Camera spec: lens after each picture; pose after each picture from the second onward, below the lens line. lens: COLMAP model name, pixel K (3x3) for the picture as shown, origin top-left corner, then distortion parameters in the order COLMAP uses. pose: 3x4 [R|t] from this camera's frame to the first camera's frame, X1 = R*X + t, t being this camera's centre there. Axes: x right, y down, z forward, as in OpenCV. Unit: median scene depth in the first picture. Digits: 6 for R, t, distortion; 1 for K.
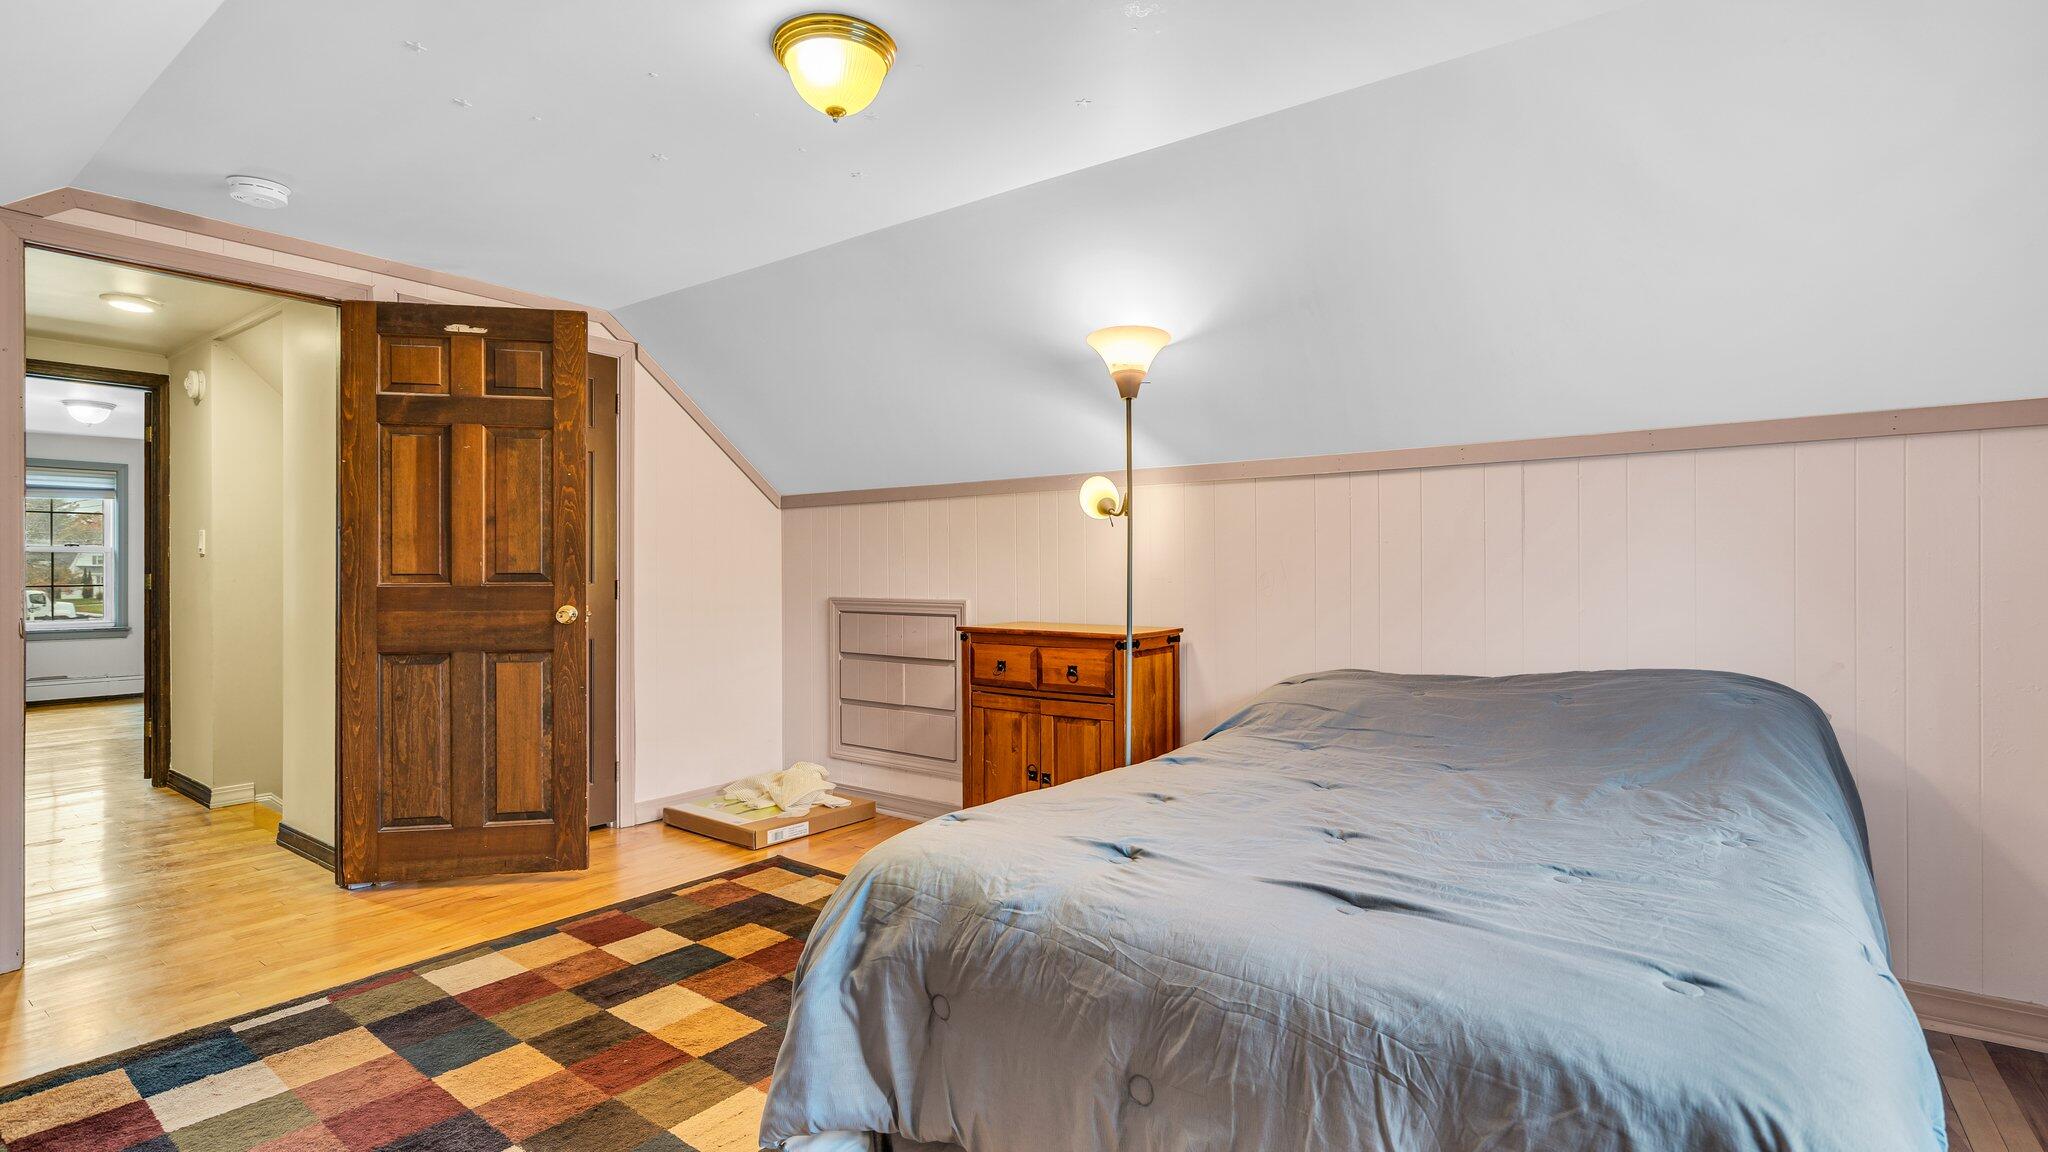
lens RADIAL K [[956.9, 0, 1026.5], [0, 956.9, 571.7], [0, 0, 1]] dist [-0.011357, 0.002811]
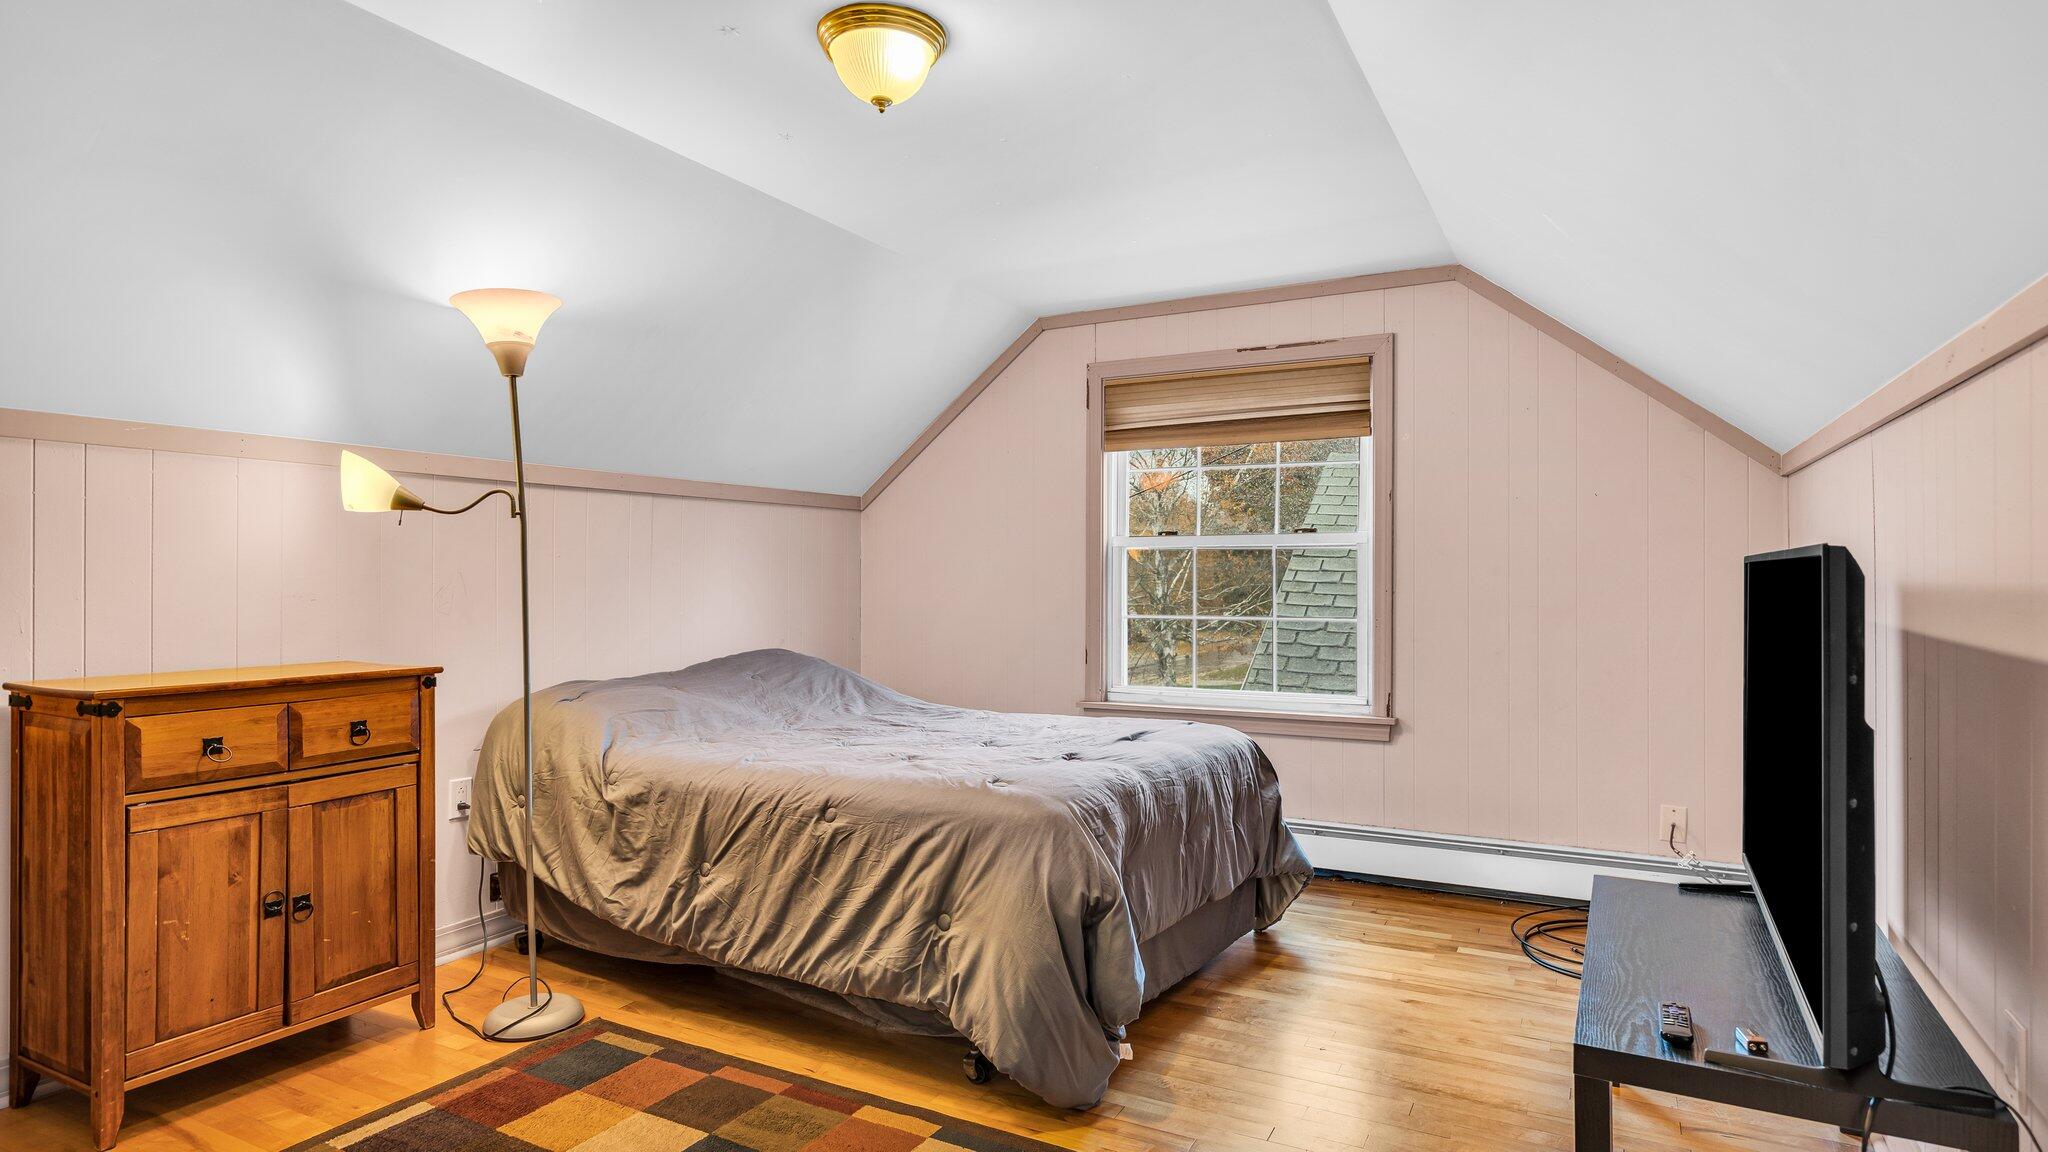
lens RADIAL K [[1102.4, 0, 1024.1], [0, 1102.4, 576.1], [0, 0, 1]] dist [-0.000478, -0.000045]
pose [[-0.147226, 0.006506, 0.989081, -0.800581], [0.004947, 0.999971, -0.005841, 0.000083], [-0.989090, 0.004033, -0.147254, 0.626860]]
